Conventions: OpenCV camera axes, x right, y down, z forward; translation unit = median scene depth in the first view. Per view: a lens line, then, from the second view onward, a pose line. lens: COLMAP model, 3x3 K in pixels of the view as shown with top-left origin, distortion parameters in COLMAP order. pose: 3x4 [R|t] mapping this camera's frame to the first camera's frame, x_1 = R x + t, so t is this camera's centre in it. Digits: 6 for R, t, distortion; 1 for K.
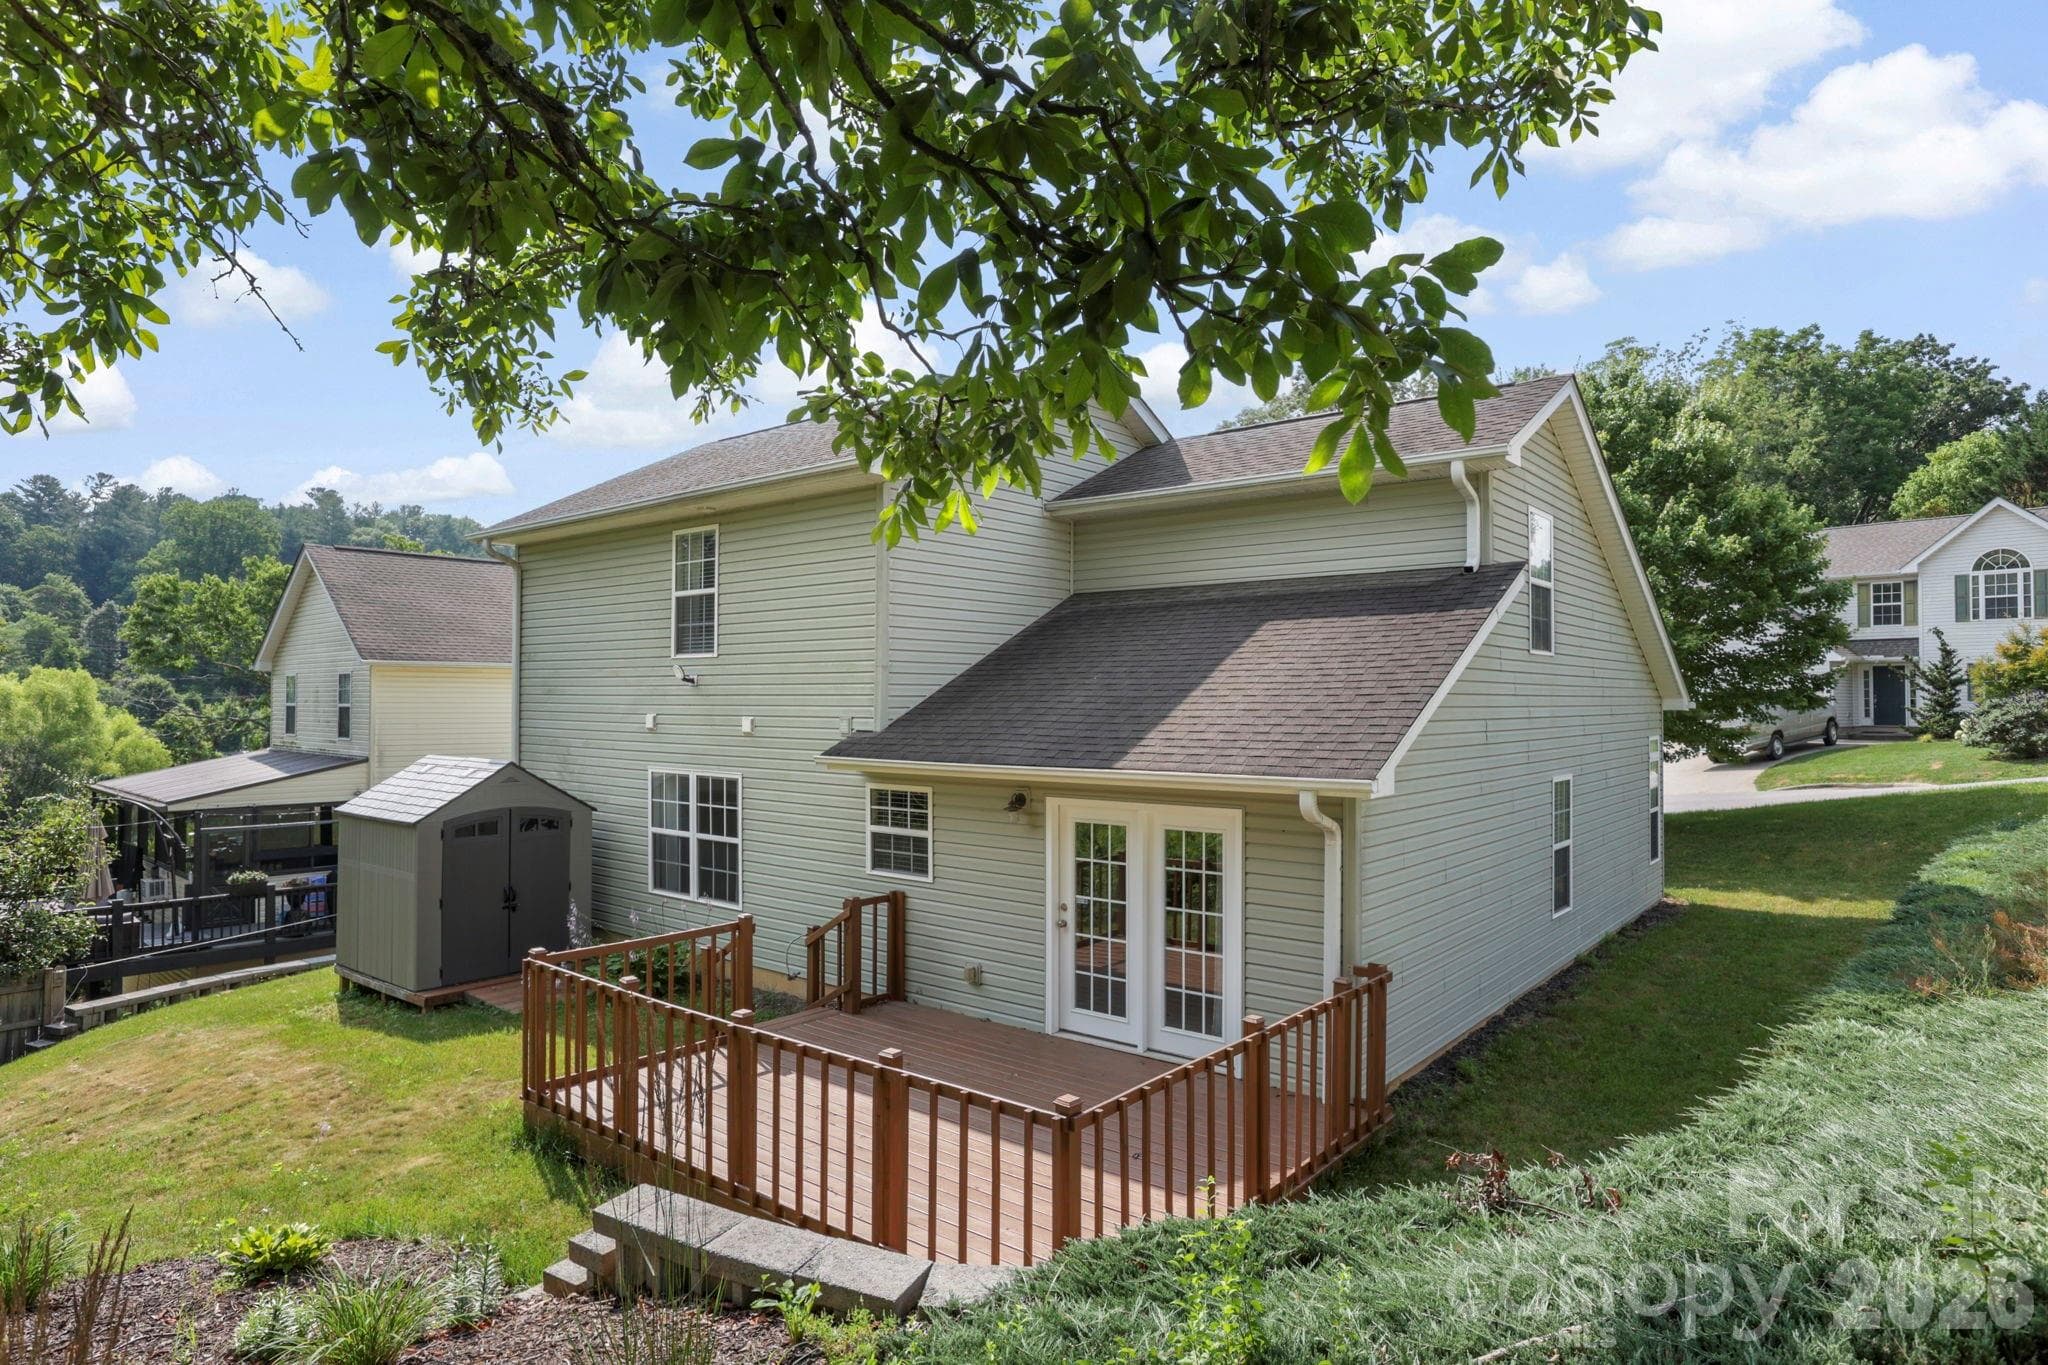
lens RADIAL K [[1158.3, 0, 983.1], [0, 1158.3, 683.5], [0, 0, 1]] dist [-0.050238, 0.029983]
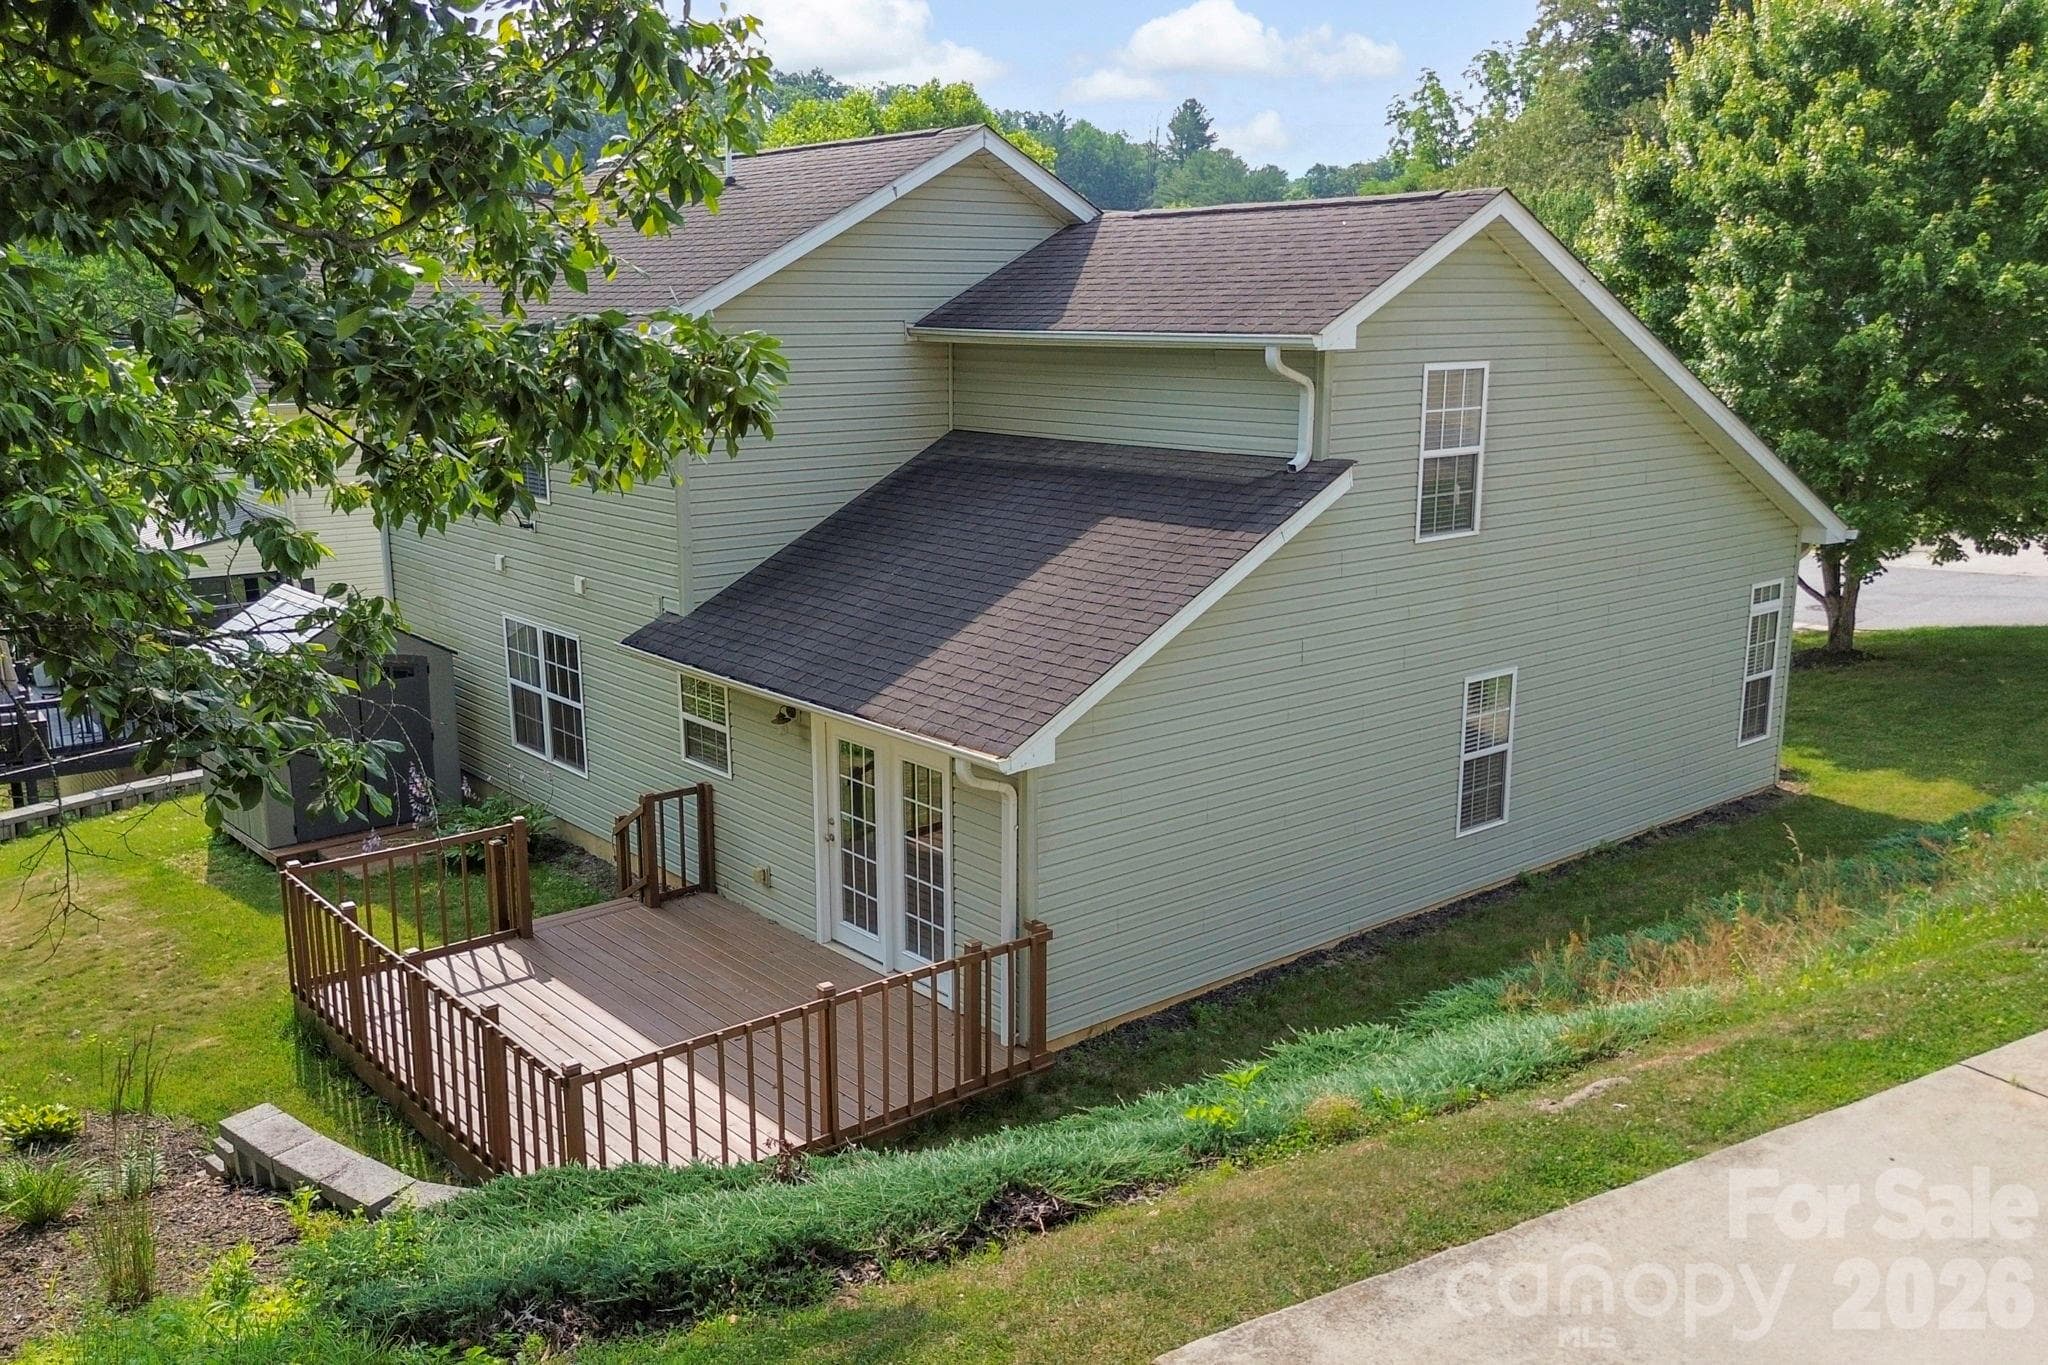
lens RADIAL K [[1697.8, 0, 961.6], [0, 1697.8, 678.6], [0, 0, 1]] dist [0.037377, -0.002966]
pose [[0.984128, 0.031257, -0.174687, 0.385297], [0.008627, 0.974776, 0.223019, -0.221216], [0.177252, -0.220986, 0.959034, -0.302673]]
